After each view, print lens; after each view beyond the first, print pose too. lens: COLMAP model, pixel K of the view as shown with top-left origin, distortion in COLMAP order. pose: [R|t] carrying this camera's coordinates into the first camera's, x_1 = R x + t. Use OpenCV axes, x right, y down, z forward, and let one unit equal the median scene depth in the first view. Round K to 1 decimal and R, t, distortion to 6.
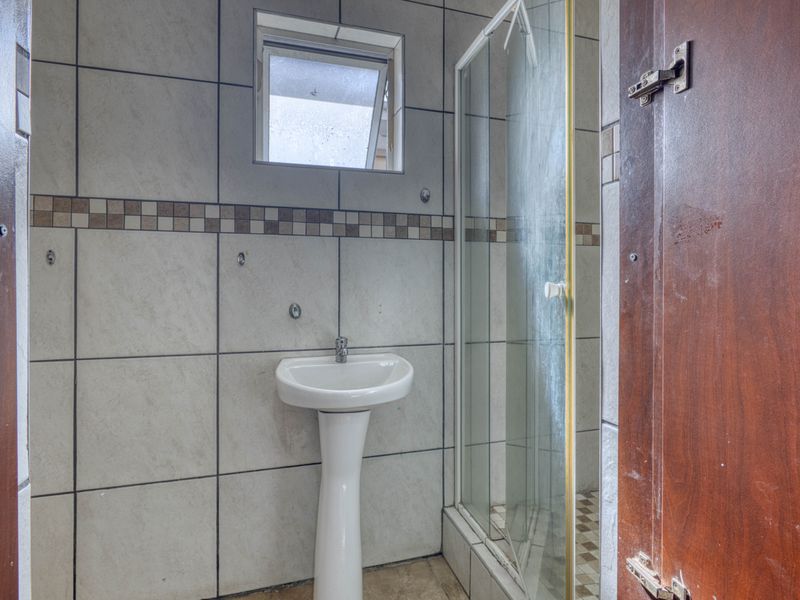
lens RADIAL K [[427.6, 0, 402.2], [0, 427.6, 289.5], [0, 0, 1]] dist [-0.017419, 0.000062]
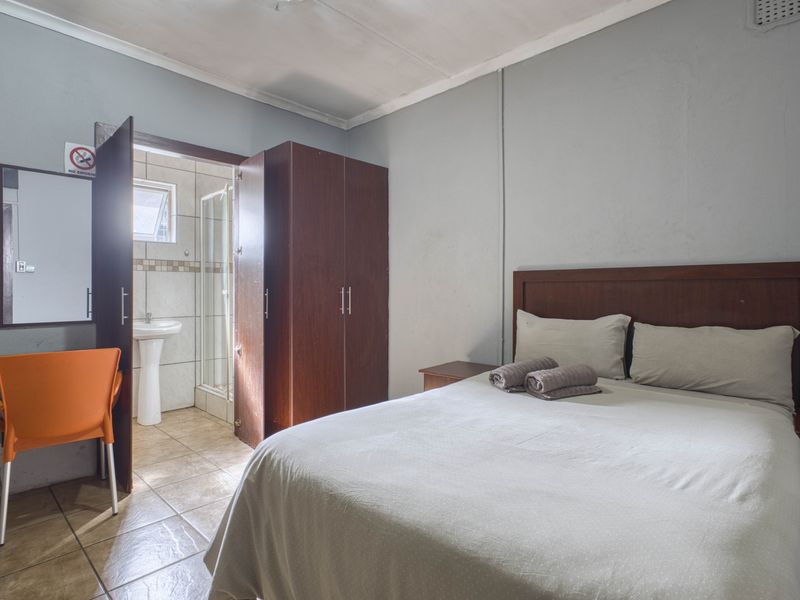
lens RADIAL K [[427.6, 0, 402.2], [0, 427.6, 289.5], [0, 0, 1]] dist [-0.017419, 0.000062]
pose [[0.860721, -0.000234, 0.509077, -0.117648], [0.003805, 0.999975, -0.005973, -0.000899], [-0.509063, 0.007077, 0.860700, -1.622947]]
